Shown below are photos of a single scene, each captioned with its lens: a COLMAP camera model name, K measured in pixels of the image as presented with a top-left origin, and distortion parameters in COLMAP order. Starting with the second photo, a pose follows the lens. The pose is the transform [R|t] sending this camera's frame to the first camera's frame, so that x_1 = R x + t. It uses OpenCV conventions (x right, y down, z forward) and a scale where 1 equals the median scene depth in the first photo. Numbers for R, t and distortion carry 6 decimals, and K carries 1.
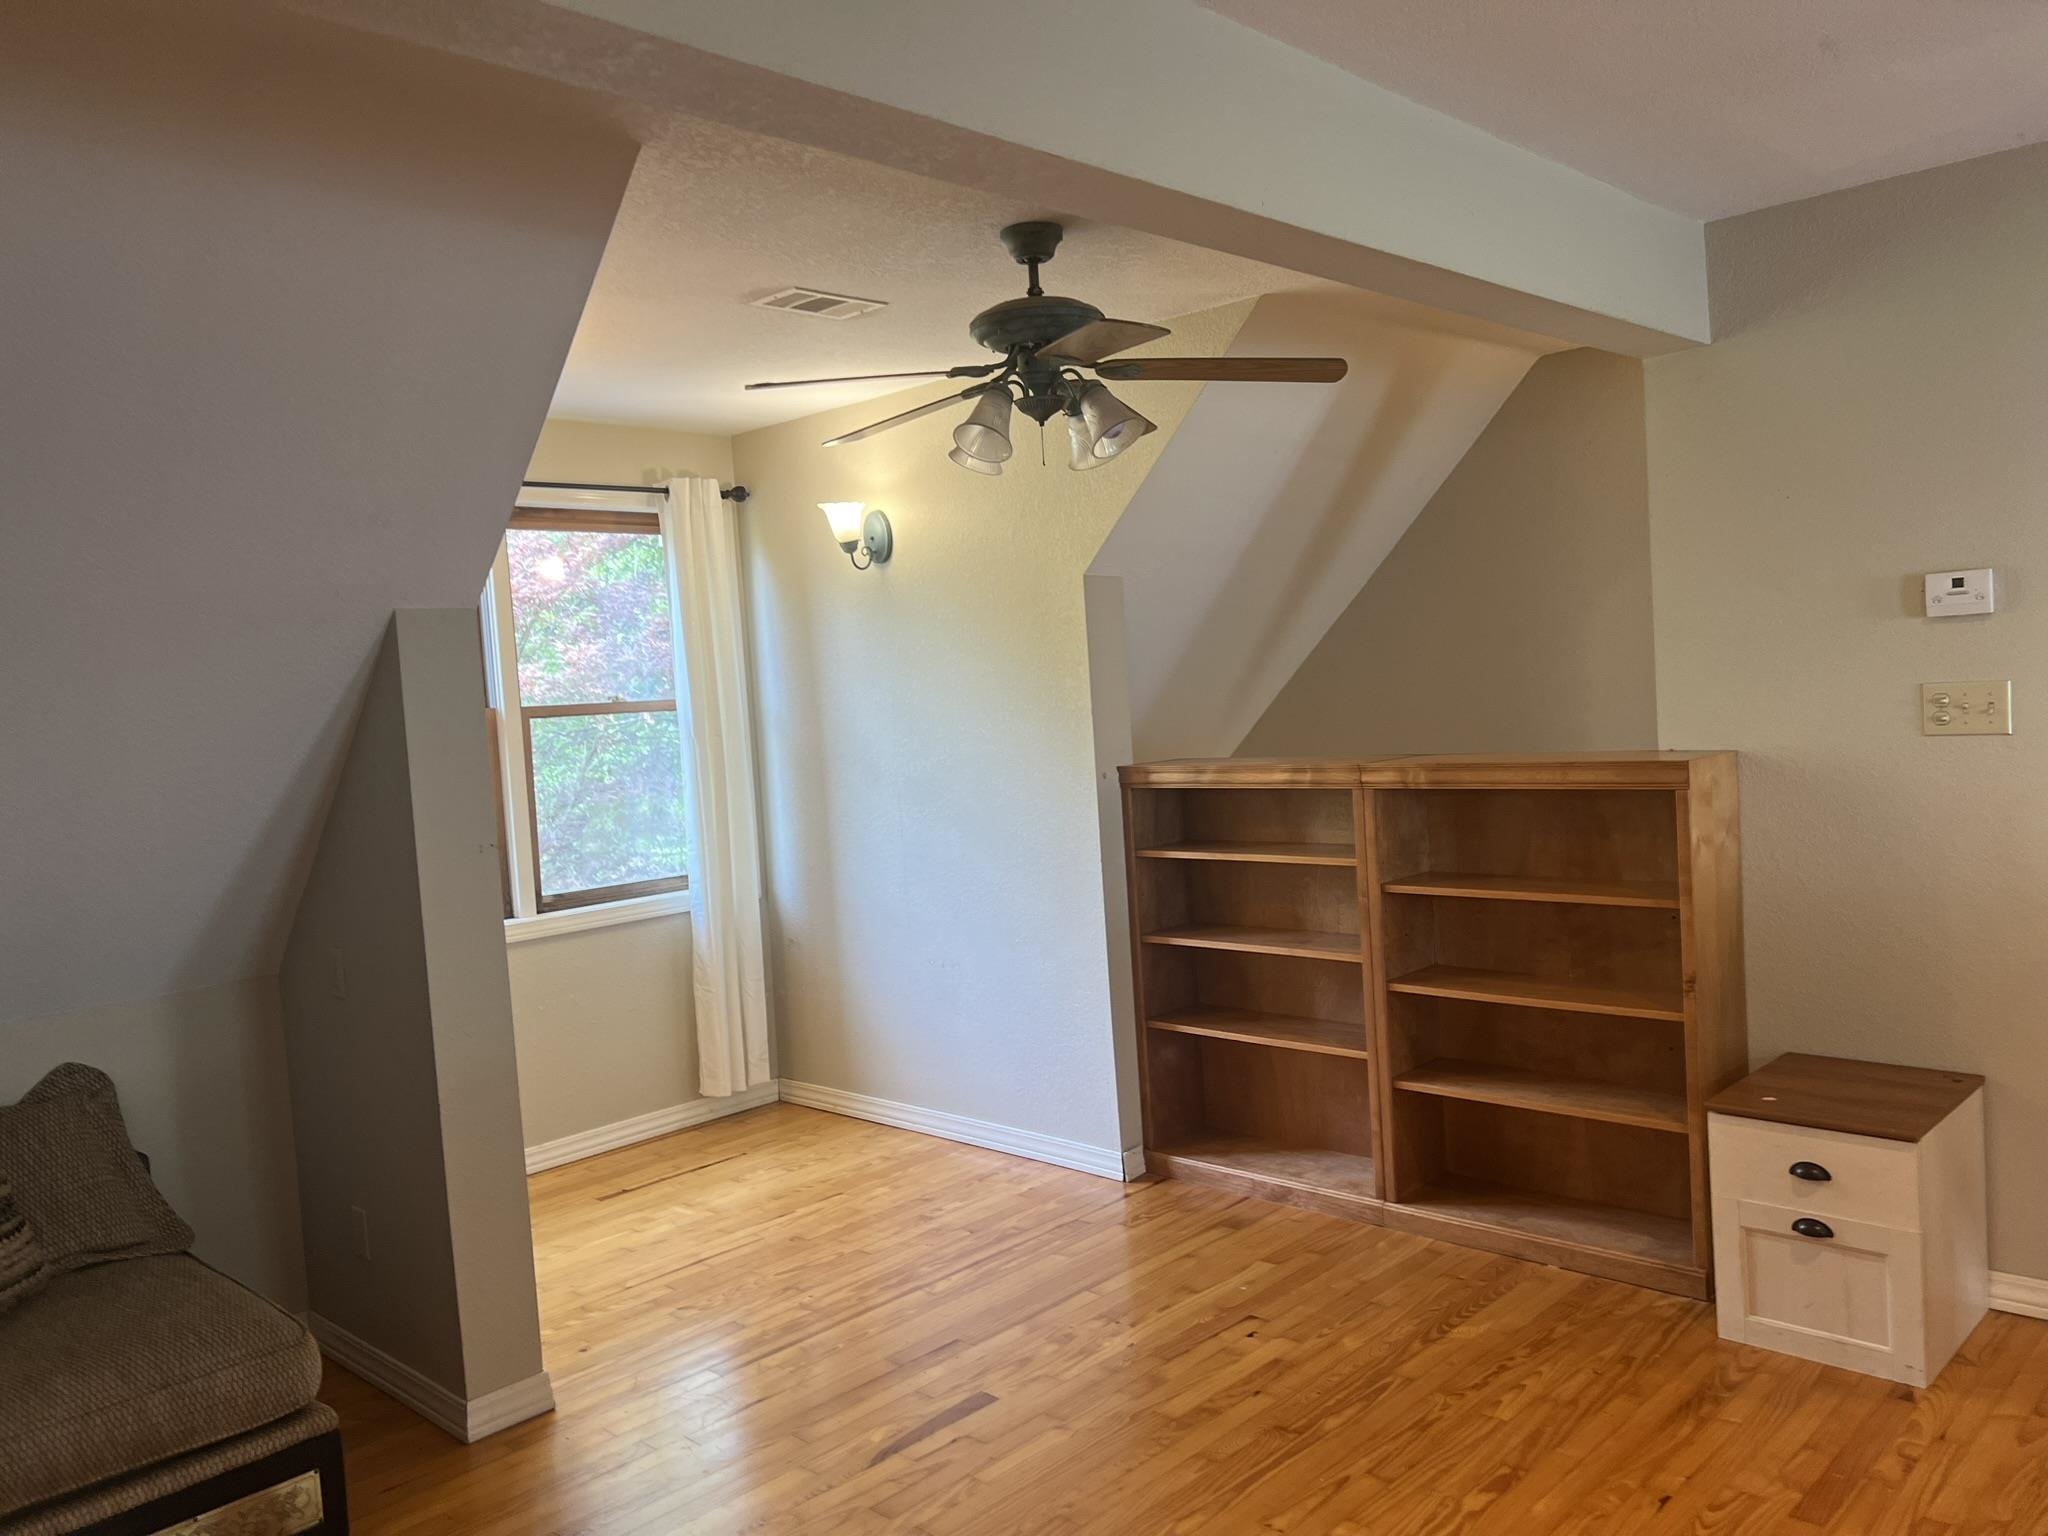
lens RADIAL K [[1546.7, 0, 1031.3], [0, 1546.7, 769.4], [0, 0, 1]] dist [0.072699, -0.081871]
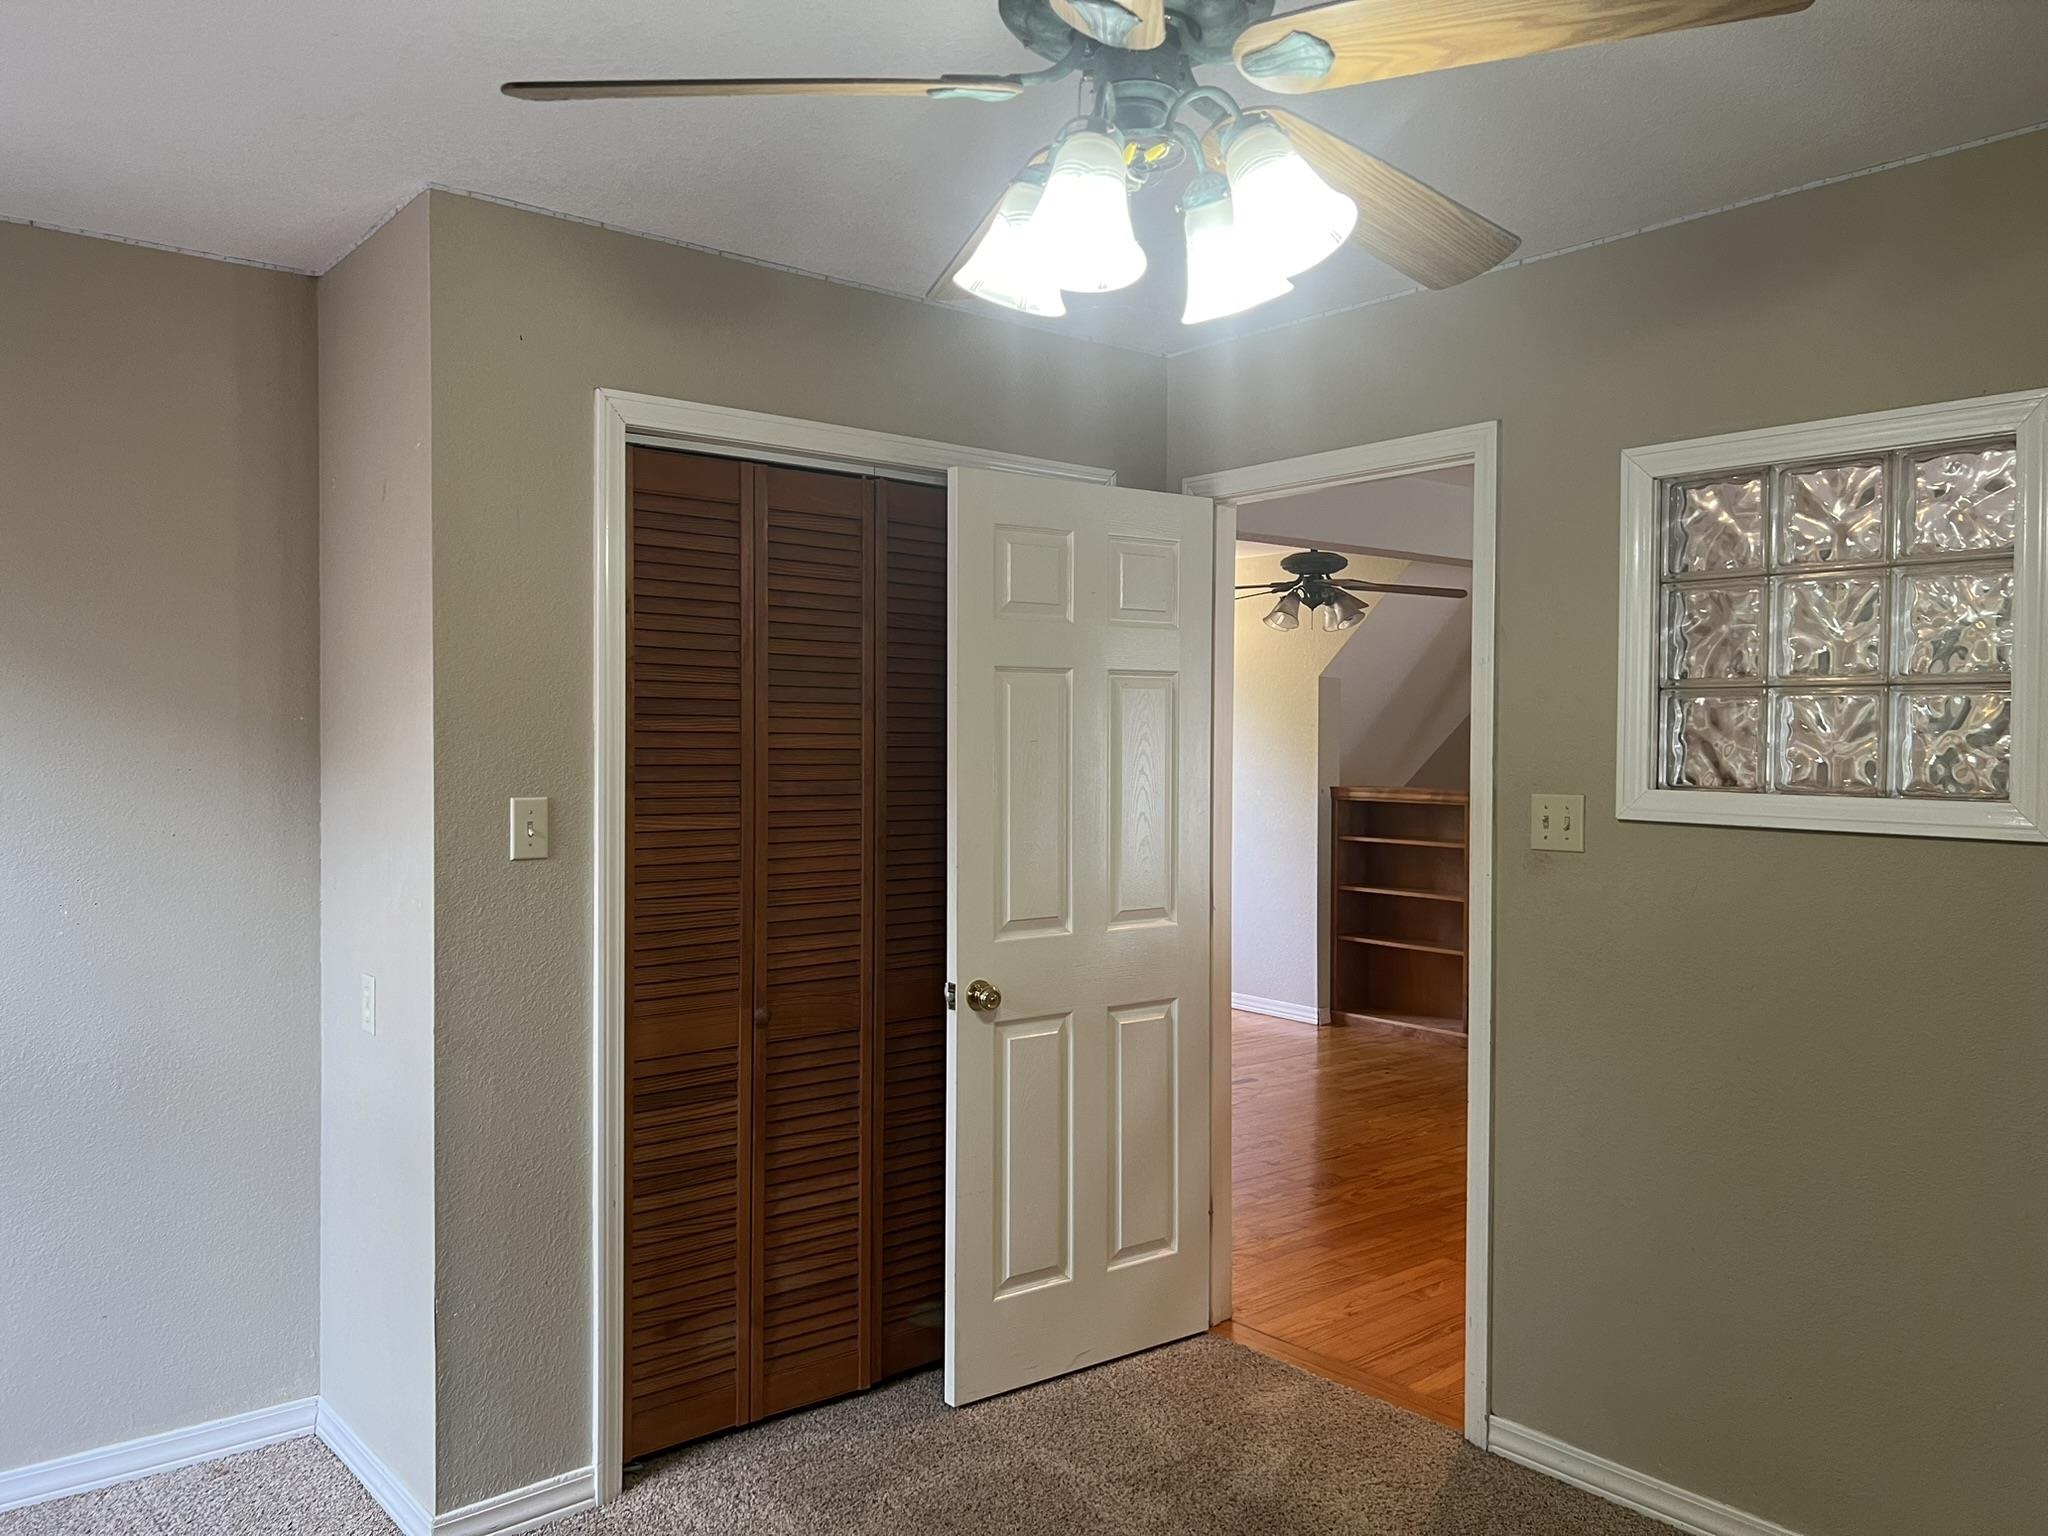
lens RADIAL K [[1546.7, 0, 1010.2], [0, 1546.7, 768.4], [0, 0, 1]] dist [0.072699, -0.081871]
pose [[0.989733, 0.071410, -0.123809, -0.090774], [-0.075265, 0.996805, -0.026741, 0.054100], [0.121504, 0.035785, 0.991946, -0.812613]]
